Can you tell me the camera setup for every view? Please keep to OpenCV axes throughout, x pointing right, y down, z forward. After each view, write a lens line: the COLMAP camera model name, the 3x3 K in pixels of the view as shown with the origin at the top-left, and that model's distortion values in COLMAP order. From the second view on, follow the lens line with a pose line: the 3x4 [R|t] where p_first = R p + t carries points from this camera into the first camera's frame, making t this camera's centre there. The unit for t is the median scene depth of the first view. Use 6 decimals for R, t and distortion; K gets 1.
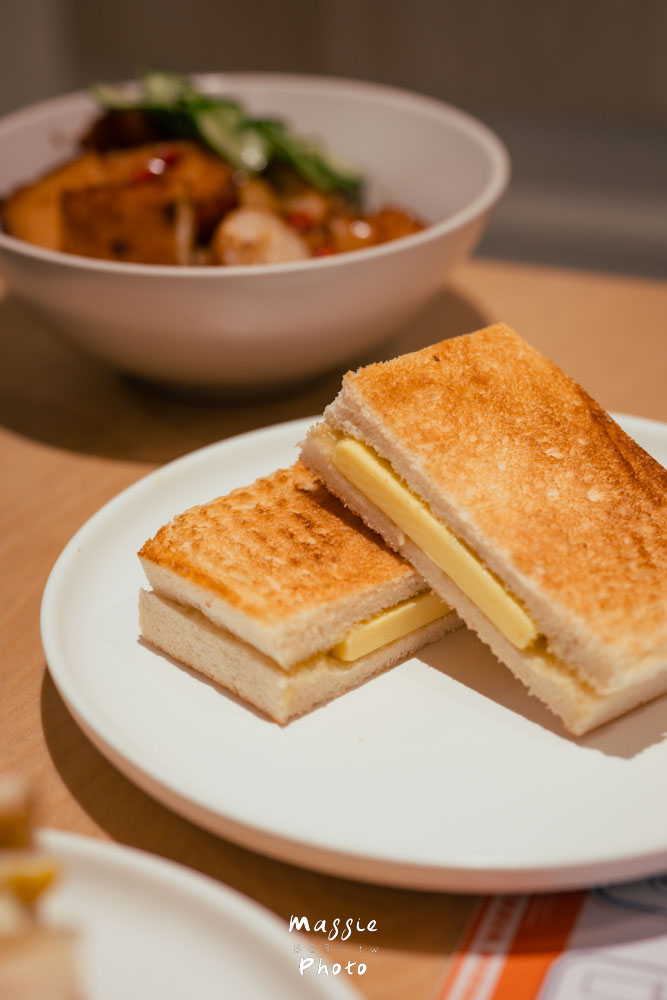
lens RADIAL K [[2228.9, 0, 333.5], [0, 2228.9, 500.0], [0, 0, 1]] dist [-0.041691, 0.395593]
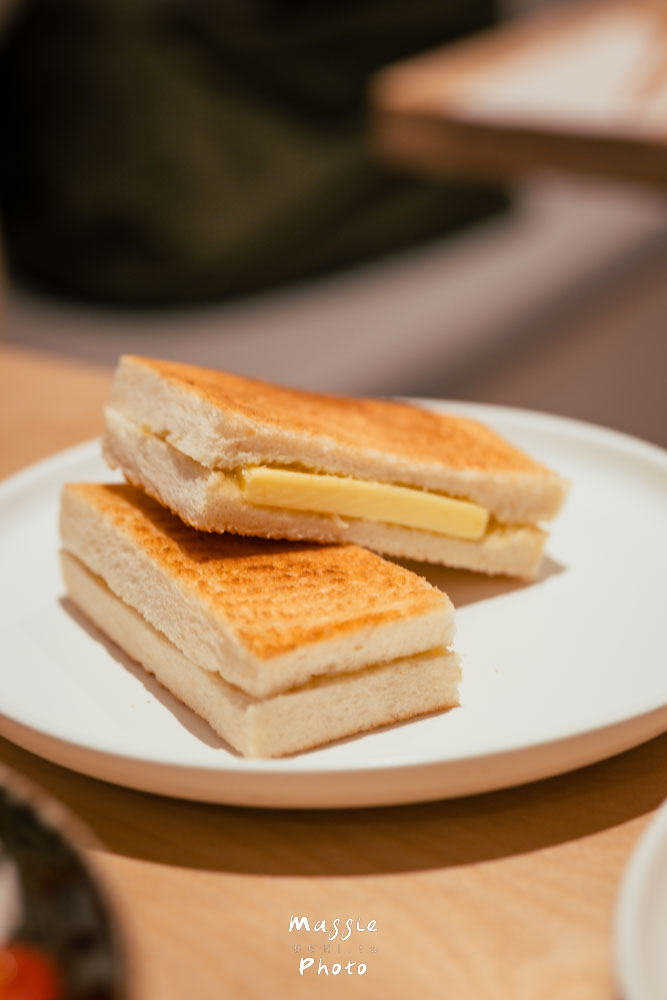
lens RADIAL K [[2228.9, 0, 333.5], [0, 2228.9, 500.0], [0, 0, 1]] dist [-0.041691, 0.395593]
pose [[0.255004, -0.381057, 0.888689, -0.853163], [0.491211, 0.842699, 0.220387, -0.212796], [-0.832878, 0.380334, 0.402071, 0.603964]]
